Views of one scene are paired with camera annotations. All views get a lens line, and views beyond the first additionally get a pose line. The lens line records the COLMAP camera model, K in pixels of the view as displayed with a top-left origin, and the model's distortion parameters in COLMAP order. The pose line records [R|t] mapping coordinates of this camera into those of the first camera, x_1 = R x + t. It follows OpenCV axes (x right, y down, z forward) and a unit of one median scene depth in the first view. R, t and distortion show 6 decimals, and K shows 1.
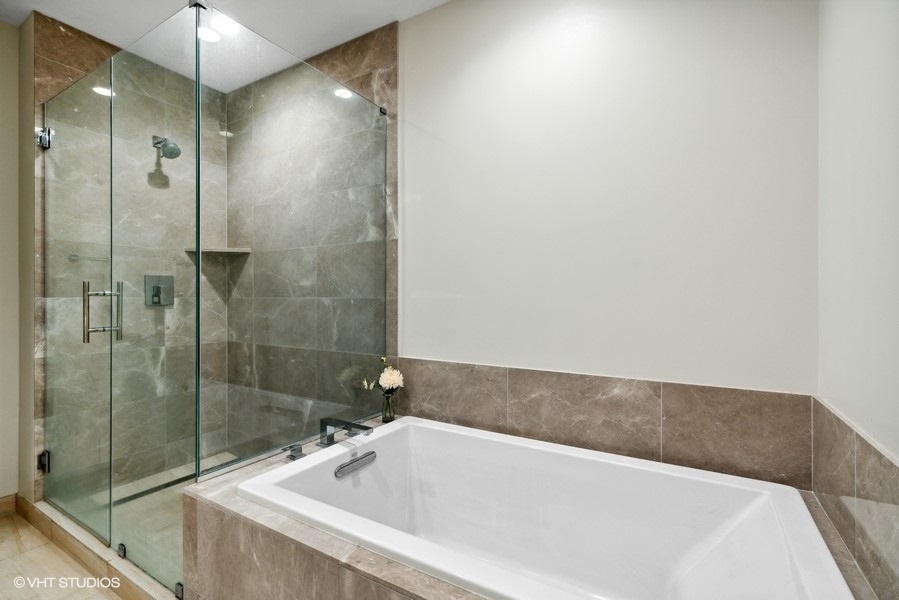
lens RADIAL K [[416.0, 0, 447.7], [0, 416.0, 297.4], [0, 0, 1]] dist [-0.004544, -0.000568]
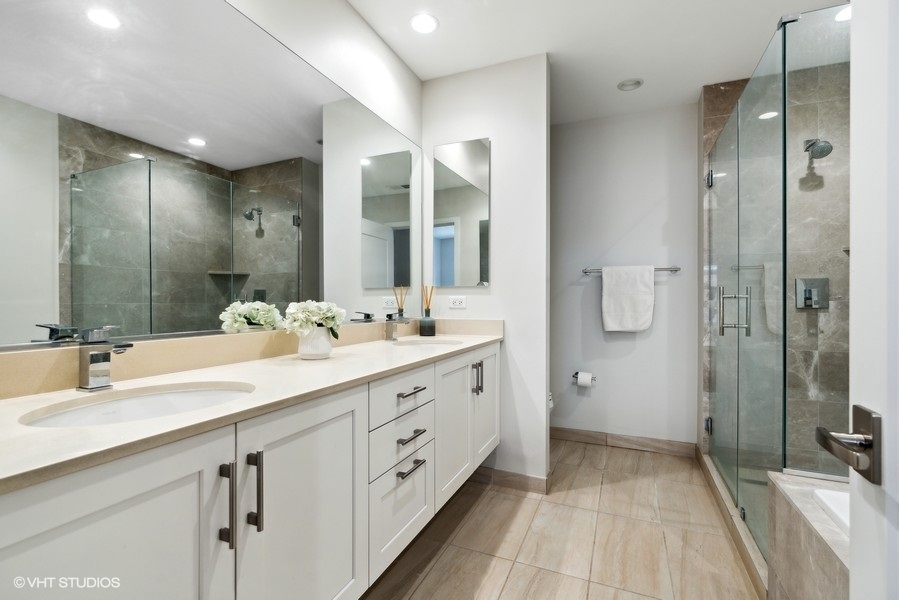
lens RADIAL K [[416.0, 0, 447.7], [0, 416.0, 297.4], [0, 0, 1]] dist [-0.004544, -0.000568]
pose [[0.135744, -0.005787, -0.990727, 0.211651], [-0.004566, 0.999969, -0.006466, 0.003692], [0.990733, 0.005402, 0.135713, -0.000110]]
